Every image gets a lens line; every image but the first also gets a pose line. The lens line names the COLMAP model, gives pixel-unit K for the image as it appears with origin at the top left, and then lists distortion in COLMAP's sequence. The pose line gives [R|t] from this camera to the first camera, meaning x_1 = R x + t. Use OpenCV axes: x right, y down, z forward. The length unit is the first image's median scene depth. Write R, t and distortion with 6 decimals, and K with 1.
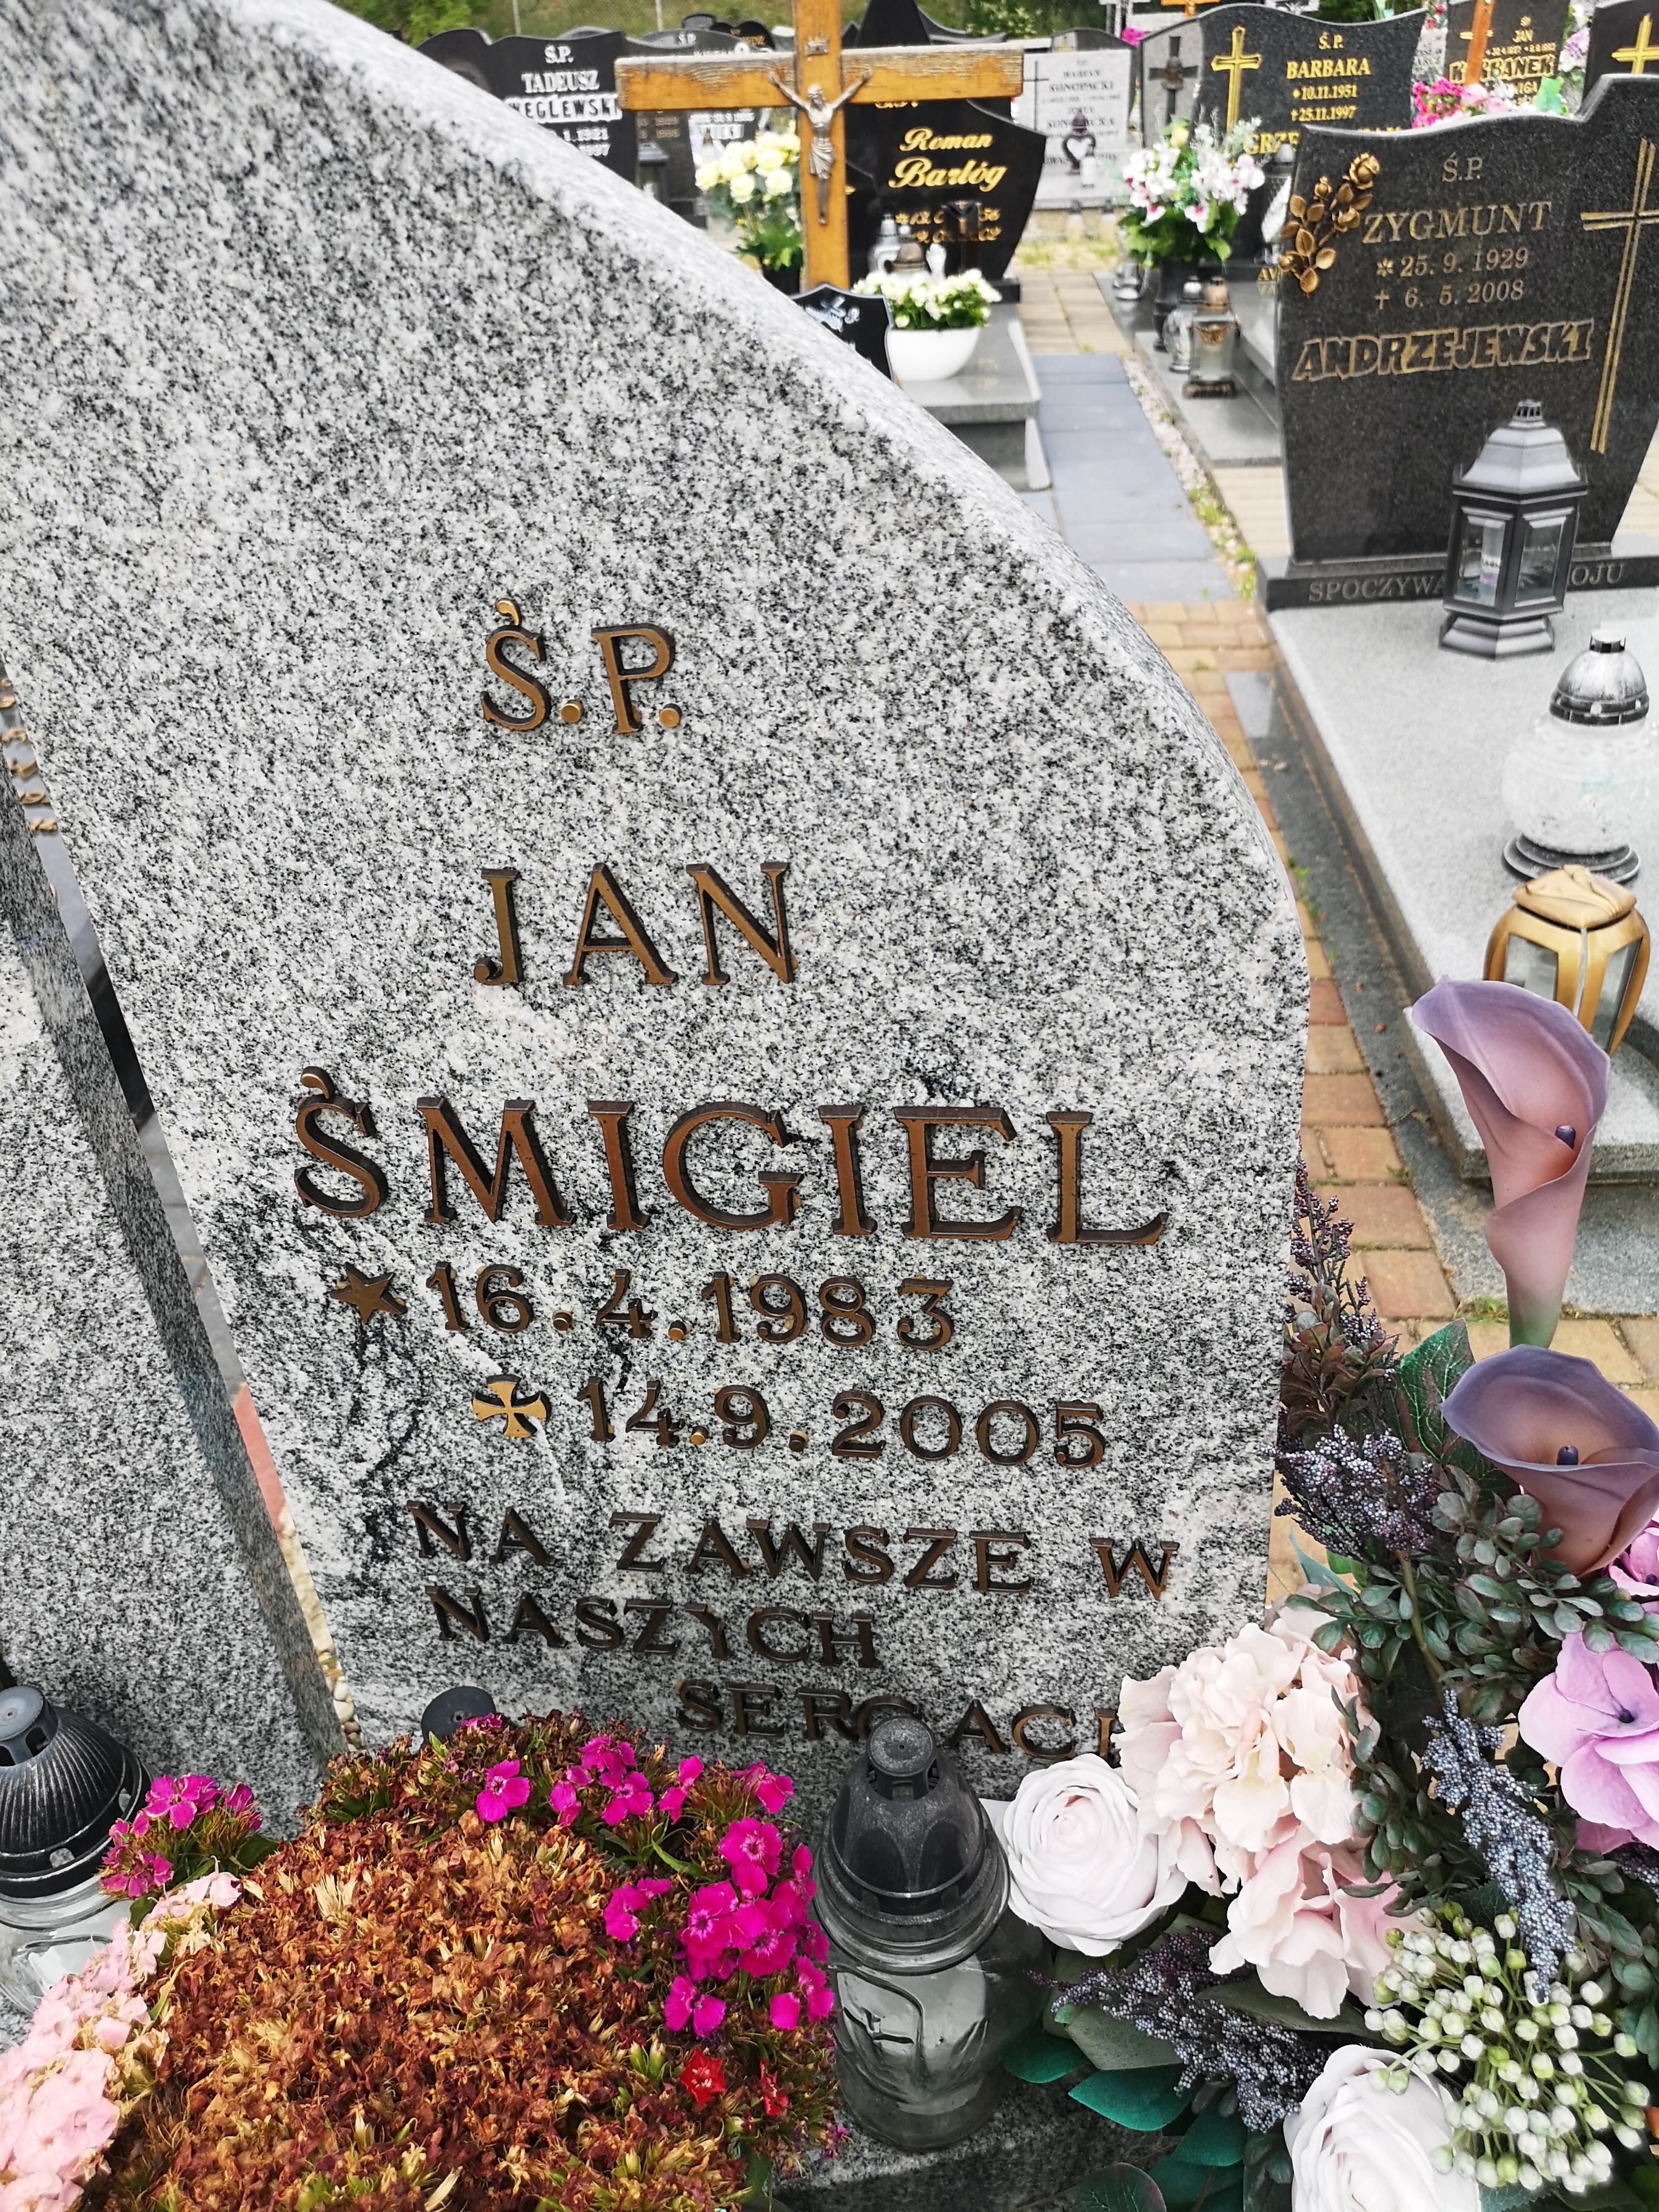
lens RADIAL K [[1743.6, 0, 833.8], [0, 1743.6, 1111.5], [0, 0, 1]] dist [0.047308, -0.036428]
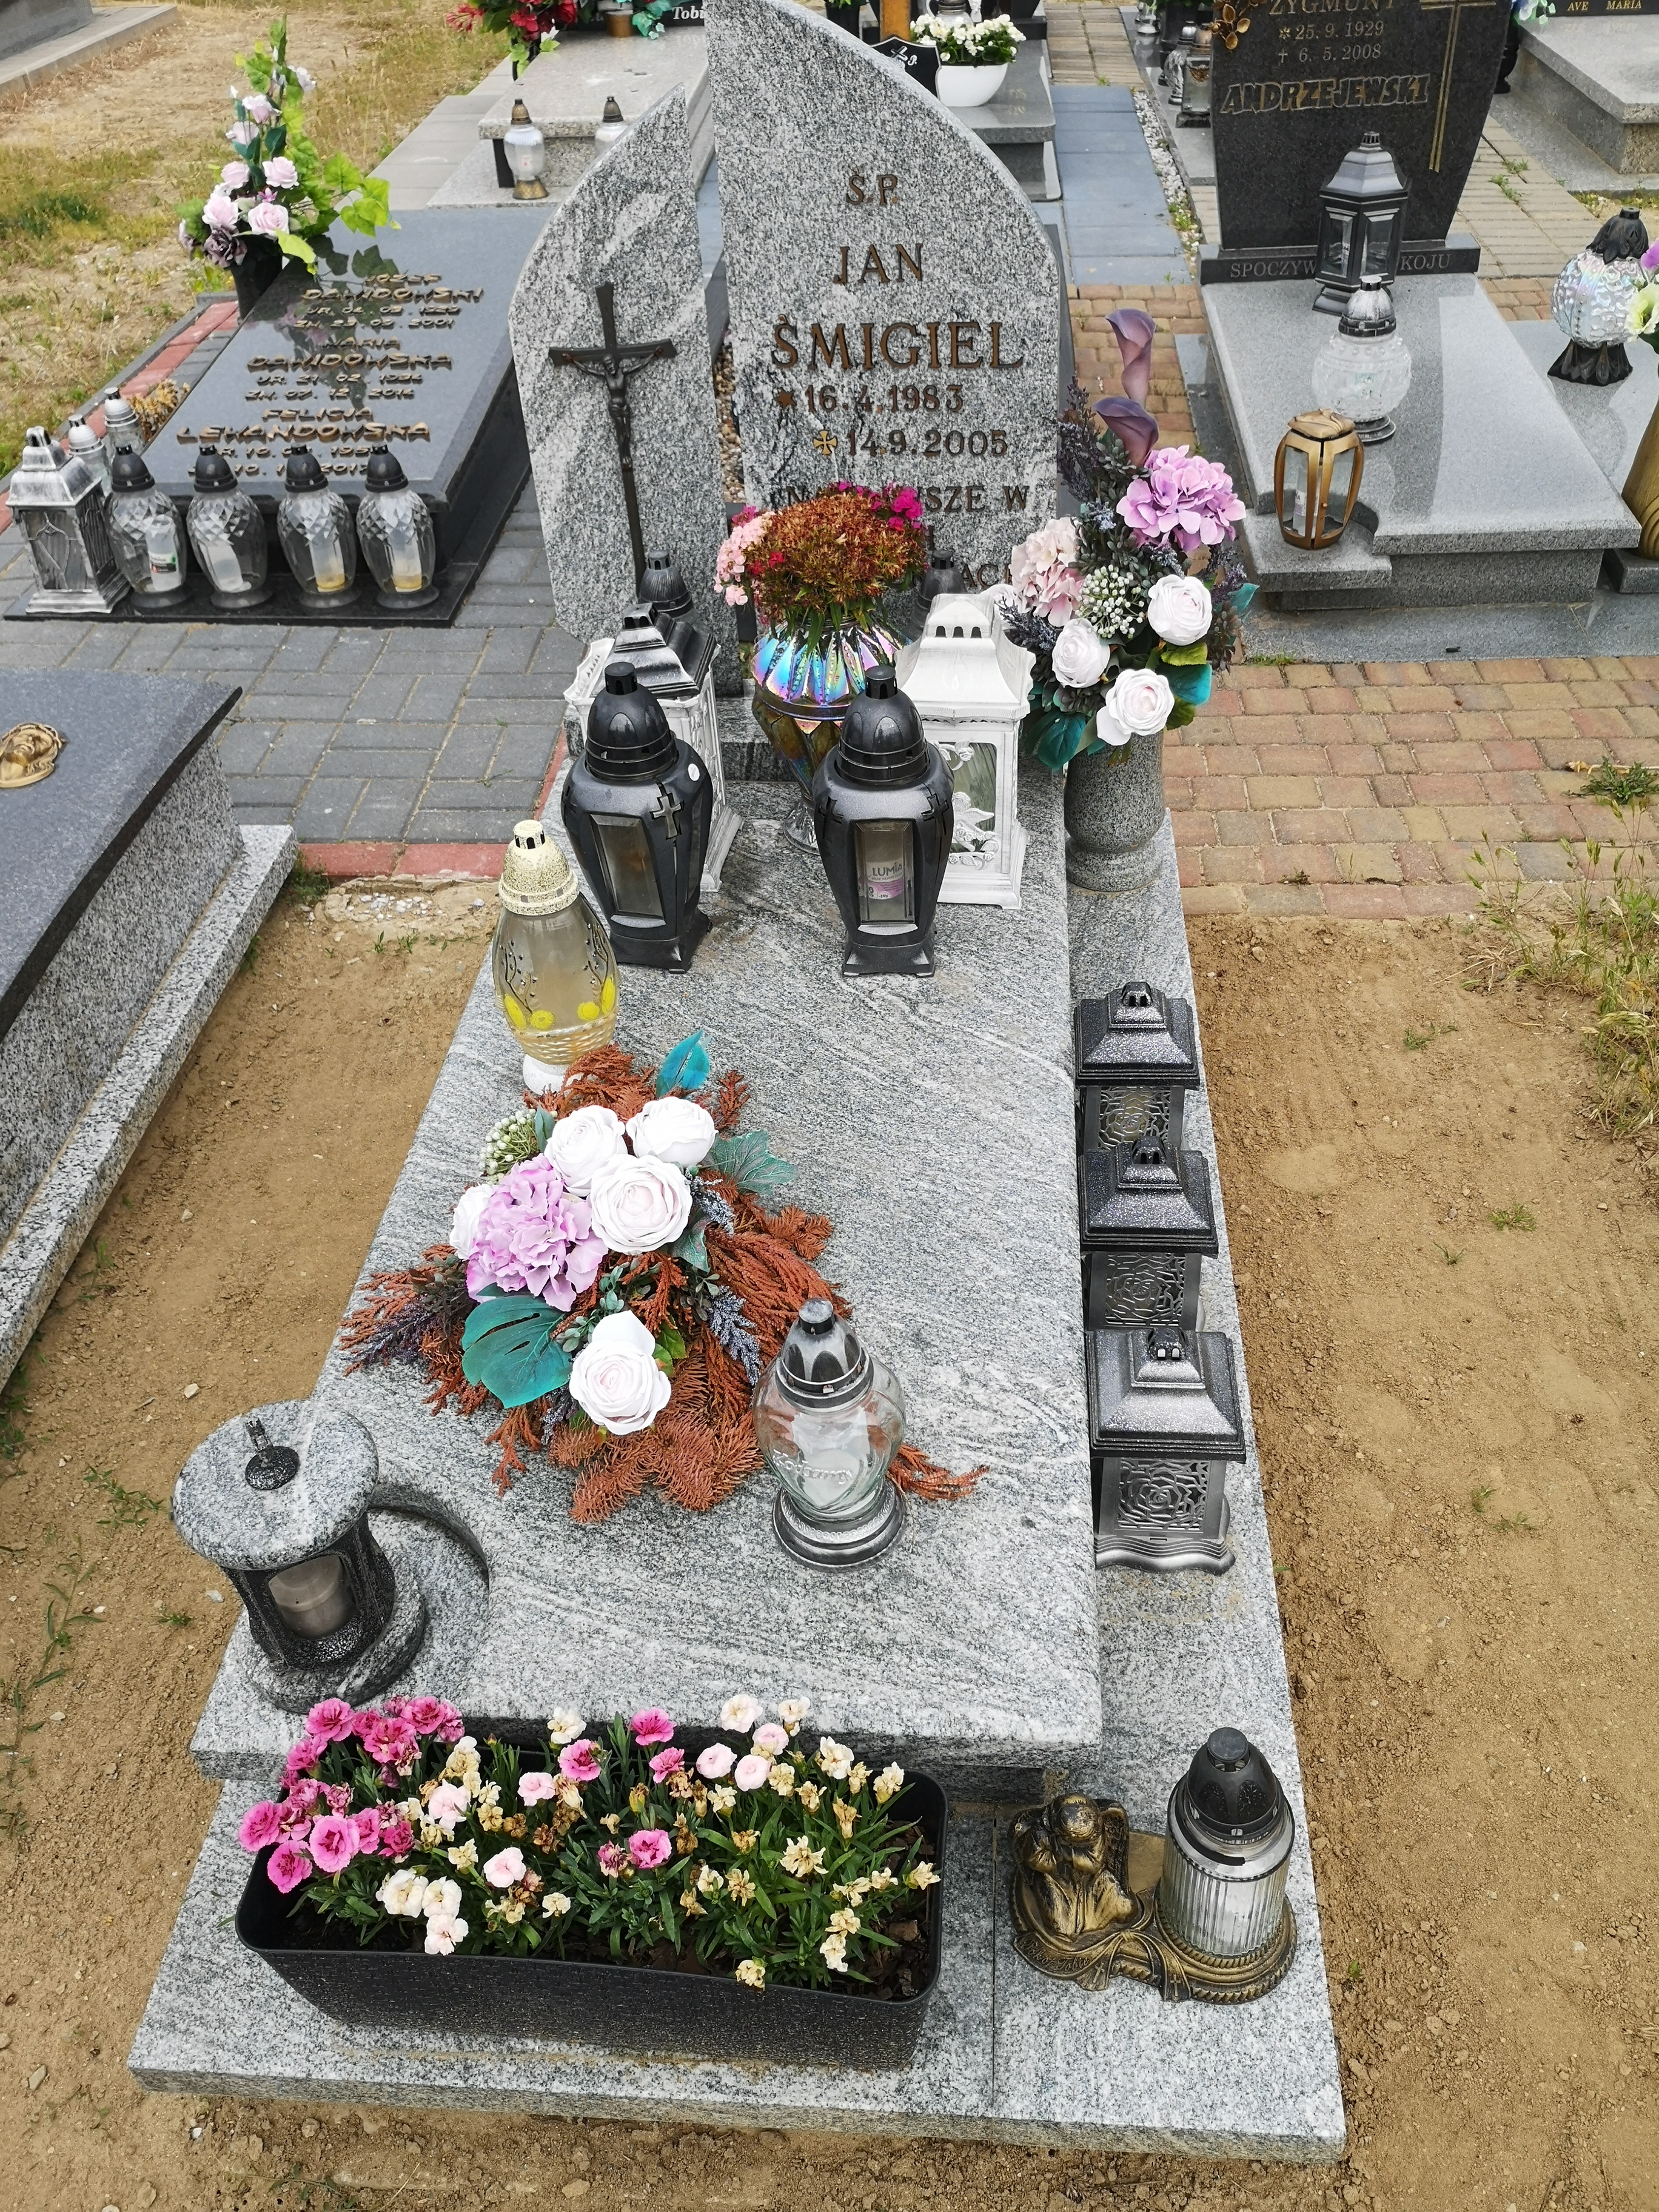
lens RADIAL K [[1820.0, 0, 829.5], [0, 1820.0, 1106.0], [0, 0, 1]] dist [-0.004485, 0.011002]
pose [[0.999755, 0.020992, -0.006965, -0.132910], [-0.020107, 0.993819, 0.109173, 1.069220], [0.009213, -0.109006, 0.993998, -2.595715]]
